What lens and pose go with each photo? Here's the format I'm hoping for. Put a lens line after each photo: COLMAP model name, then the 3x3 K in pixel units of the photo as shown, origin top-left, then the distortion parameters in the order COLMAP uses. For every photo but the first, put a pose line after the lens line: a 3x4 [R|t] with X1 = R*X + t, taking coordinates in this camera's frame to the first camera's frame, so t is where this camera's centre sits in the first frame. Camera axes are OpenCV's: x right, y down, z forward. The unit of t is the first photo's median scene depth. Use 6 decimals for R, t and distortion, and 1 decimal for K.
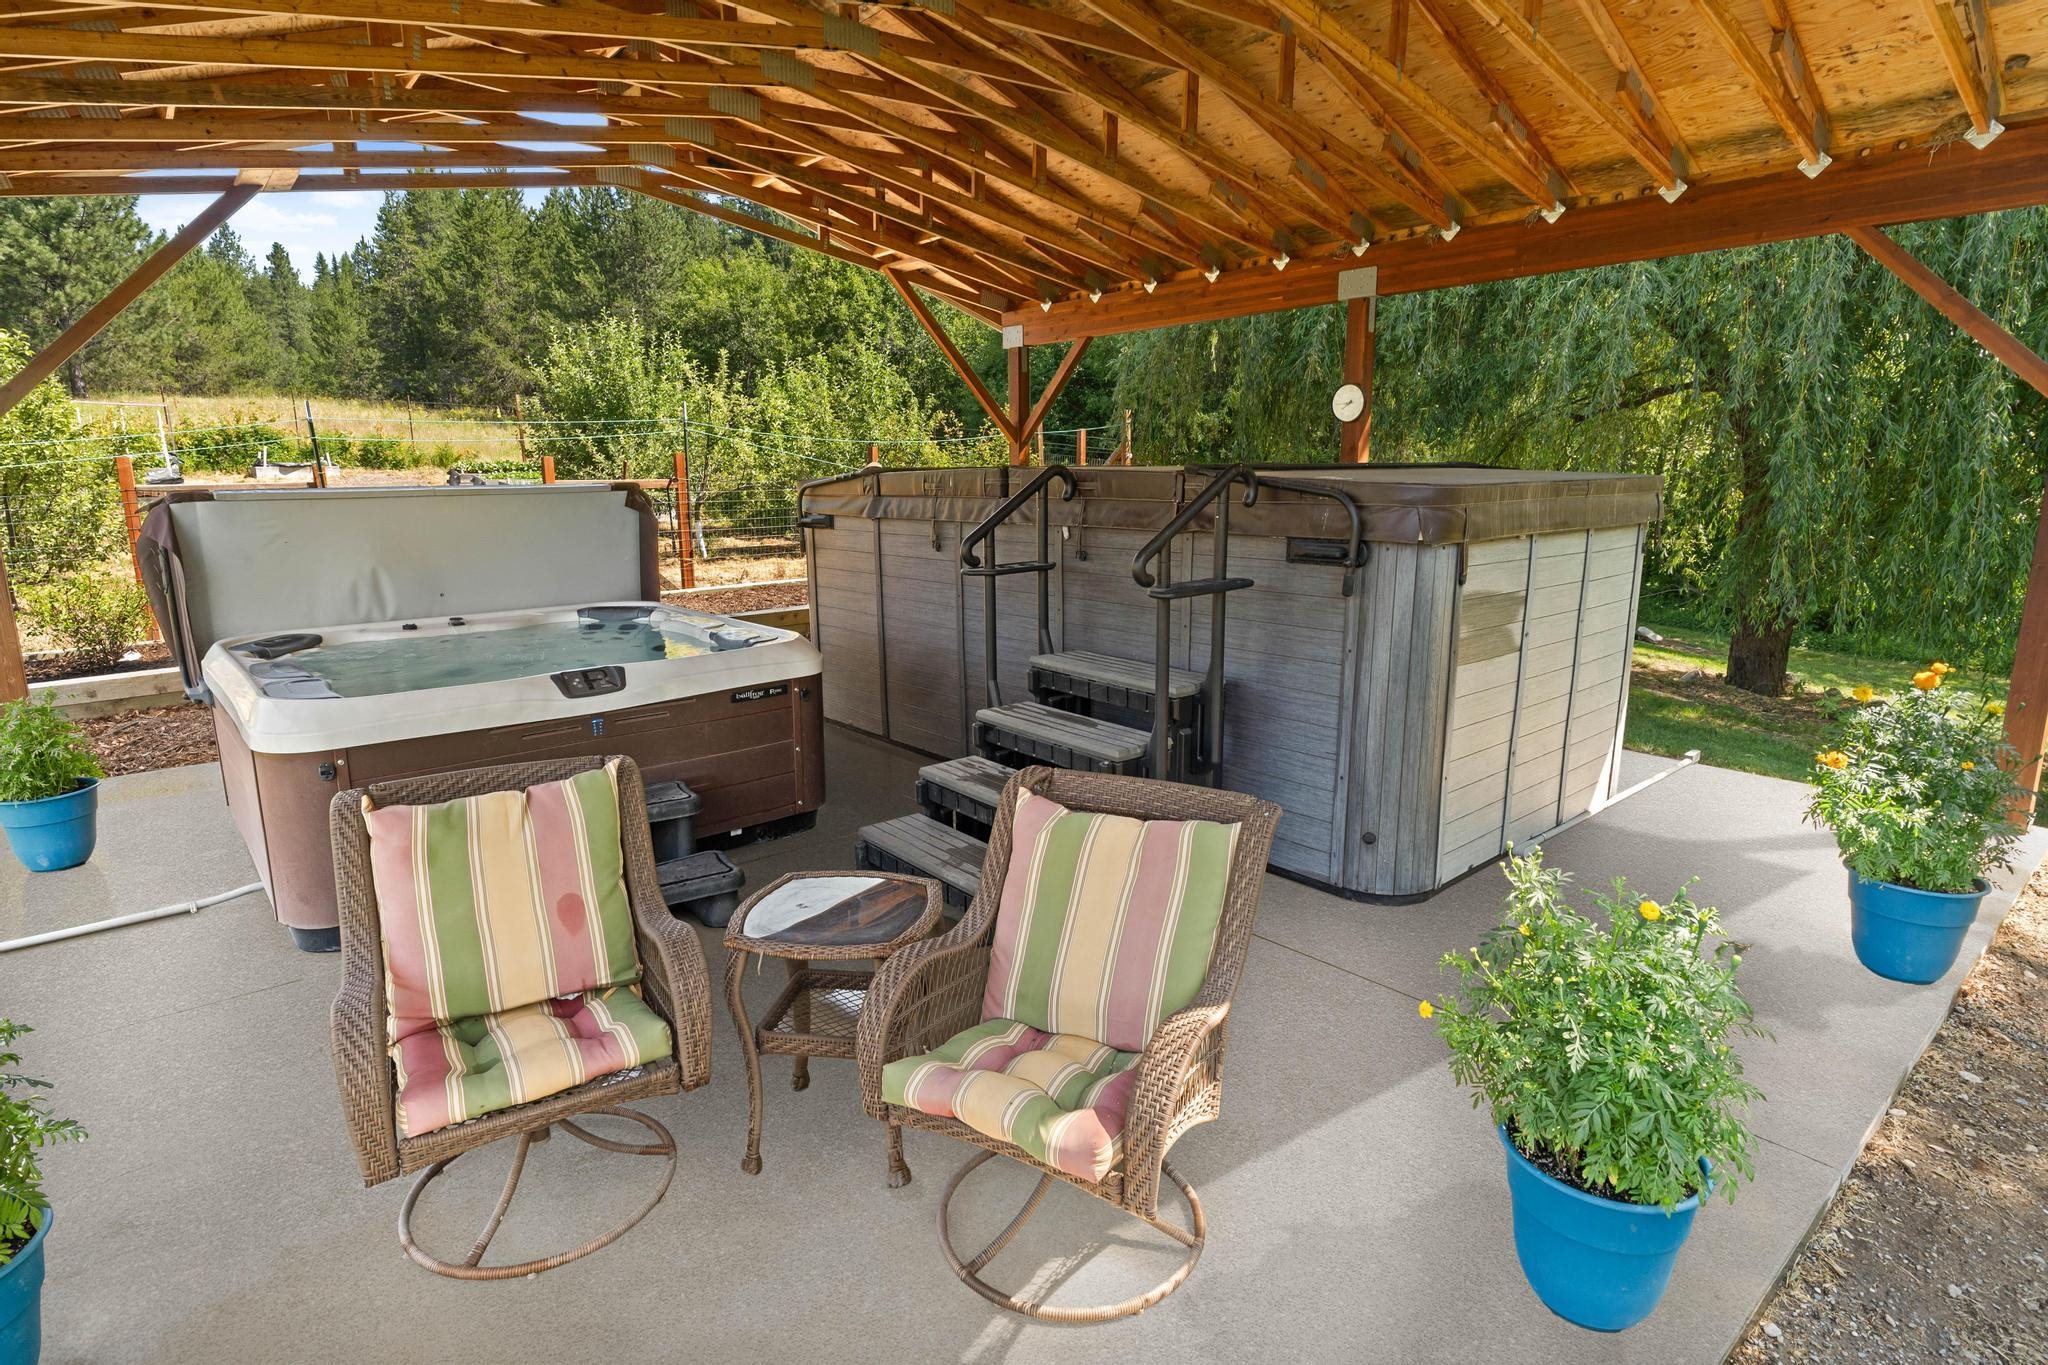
lens RADIAL K [[1065.7, 0, 1024.0], [0, 1065.7, 682.5], [0, 0, 1]] dist [-0.000987, -0.000590]
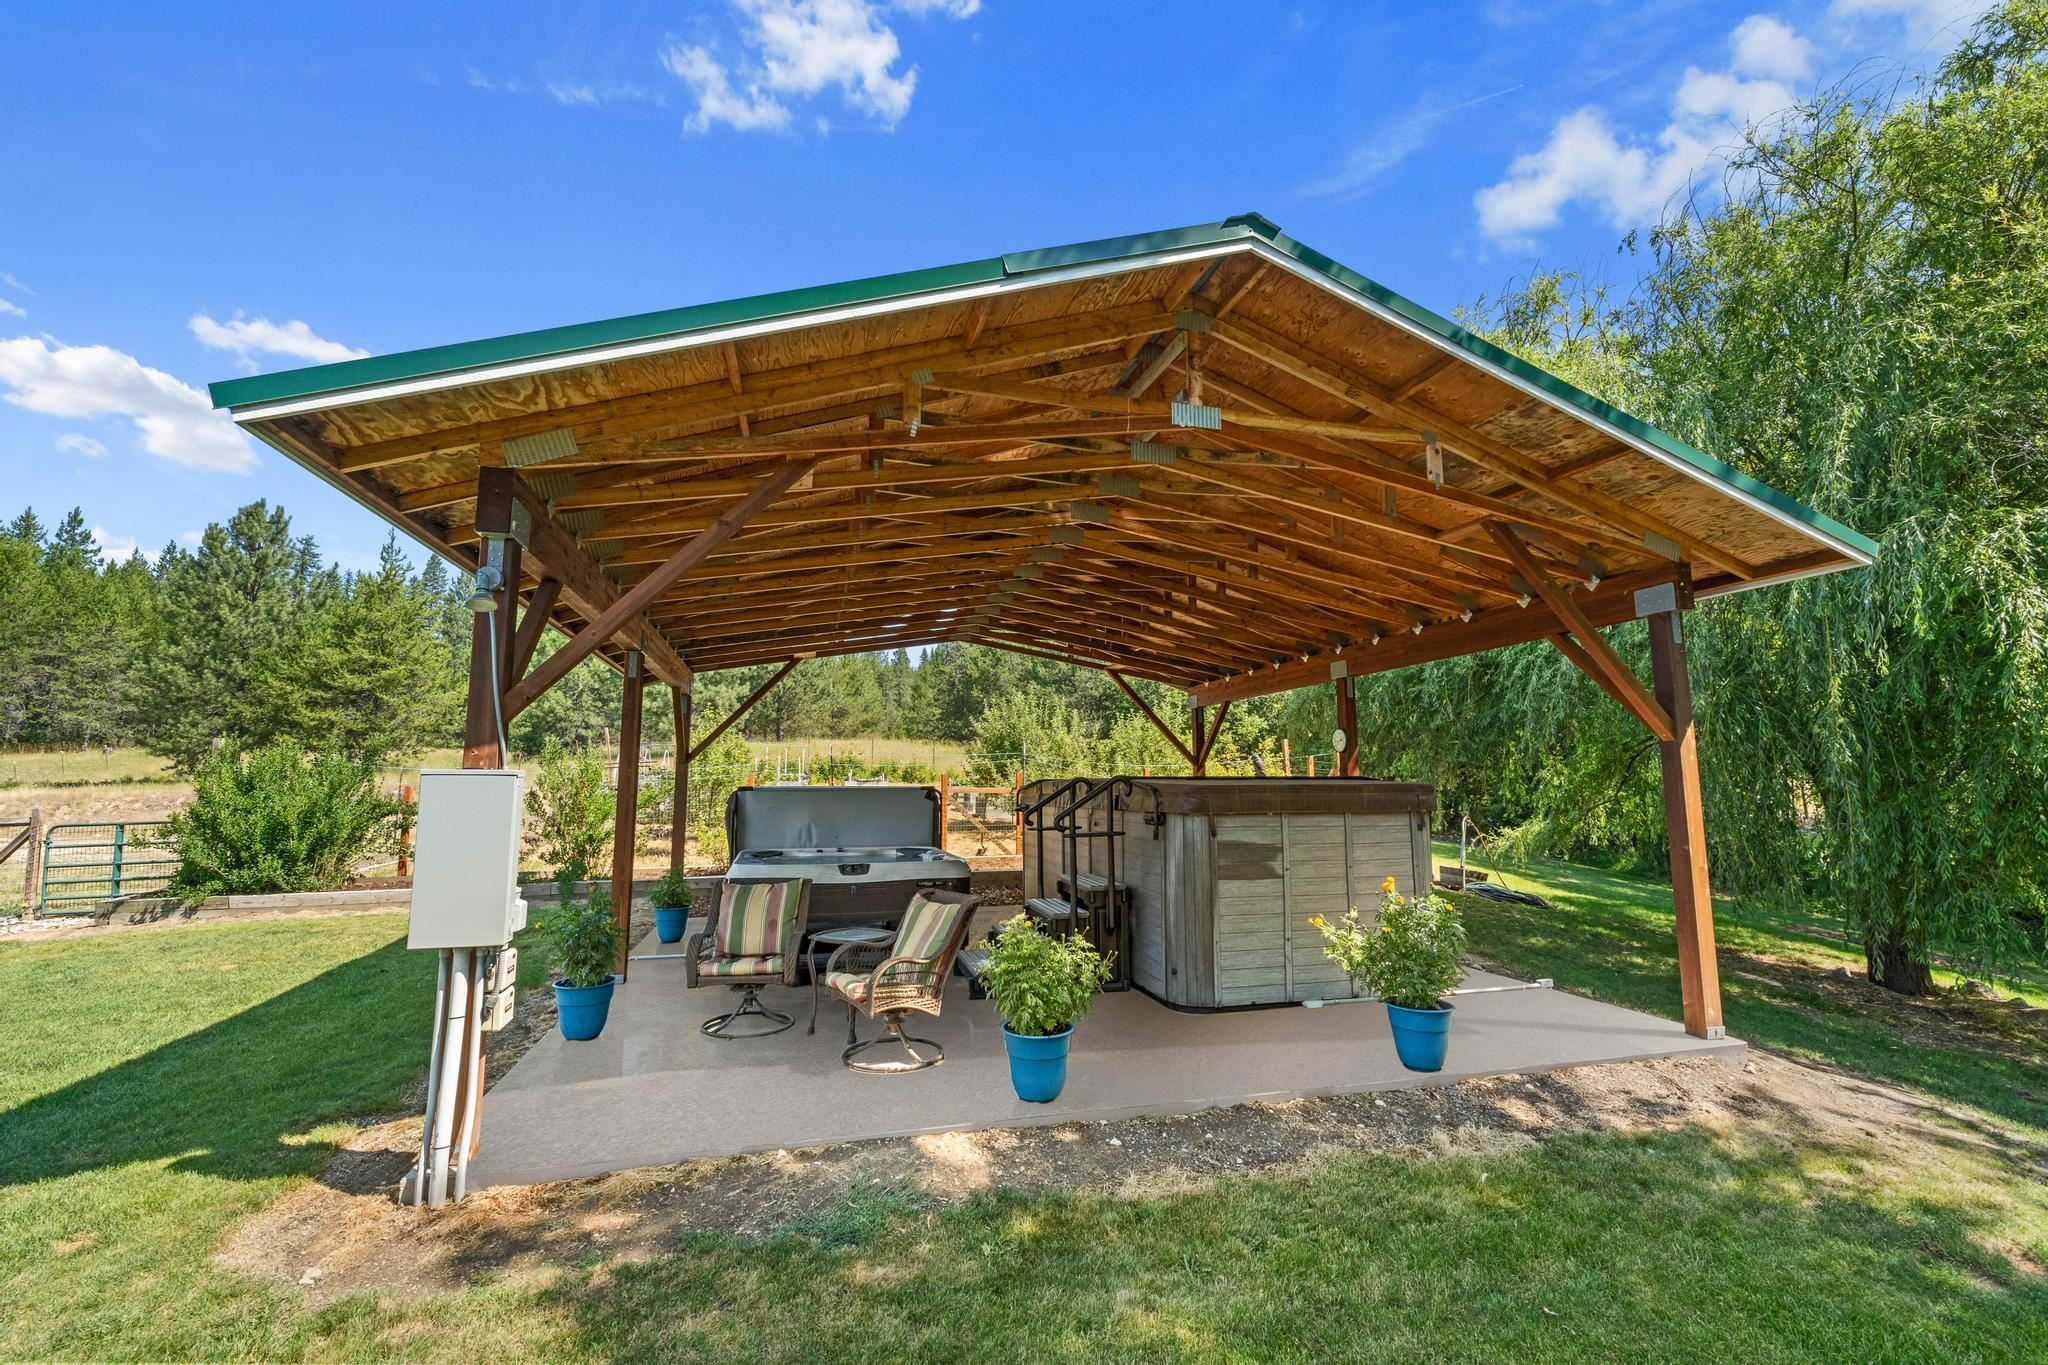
lens RADIAL K [[859.2, 0, 1024.0], [0, 859.2, 682.5], [0, 0, 1]] dist [-0.013405, -0.000053]
pose [[0.903541, -0.043552, -0.426283, 0.483315], [-0.092313, 0.951678, -0.292894, 0.082901], [0.418441, 0.303993, 0.855860, -0.360082]]
